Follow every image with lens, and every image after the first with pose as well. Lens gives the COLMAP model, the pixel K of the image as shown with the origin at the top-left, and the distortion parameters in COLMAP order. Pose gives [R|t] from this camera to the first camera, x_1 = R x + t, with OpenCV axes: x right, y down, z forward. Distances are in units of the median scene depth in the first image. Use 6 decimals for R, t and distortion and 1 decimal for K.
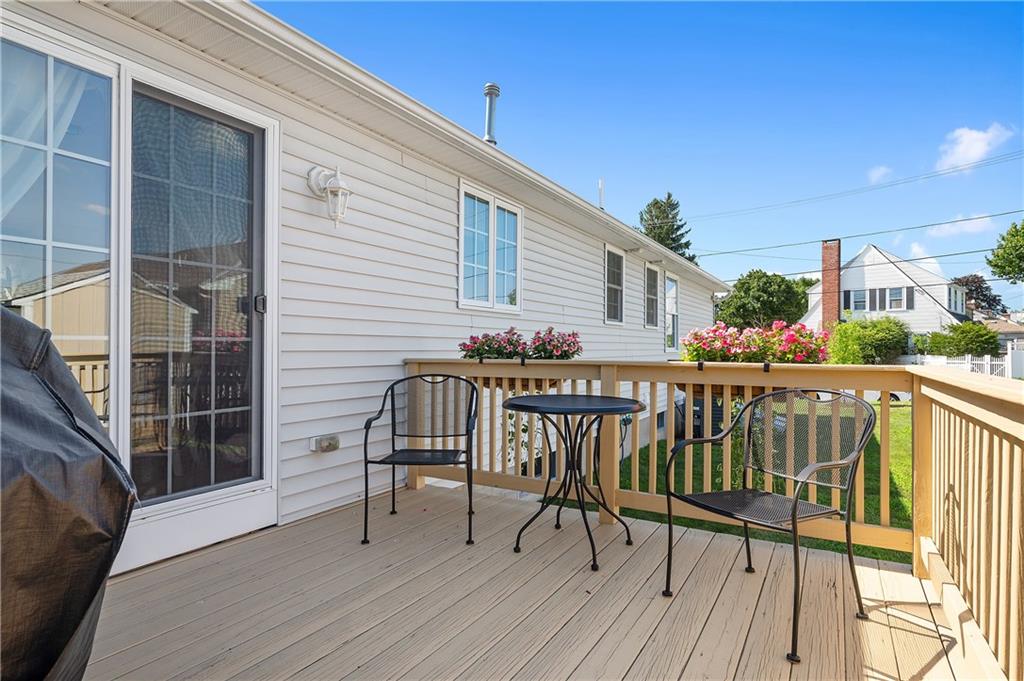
lens RADIAL K [[557.4, 0, 512.6], [0, 557.4, 343.7], [0, 0, 1]] dist [-0.000670, -0.000143]
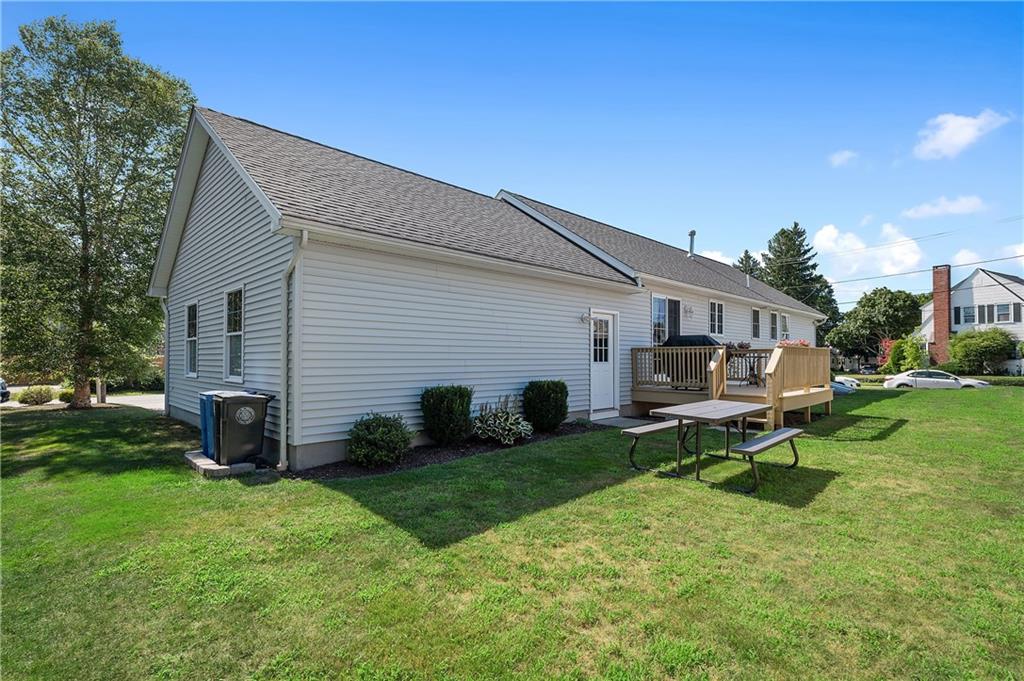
lens RADIAL K [[485.4, 0, 509.0], [0, 485.4, 344.7], [0, 0, 1]] dist [0.003303, 0.000436]
pose [[0.964280, -0.007020, -0.264791, -0.062996], [0.001724, 0.999794, -0.020227, 0.006374], [0.264878, 0.019048, 0.964094, -0.283405]]
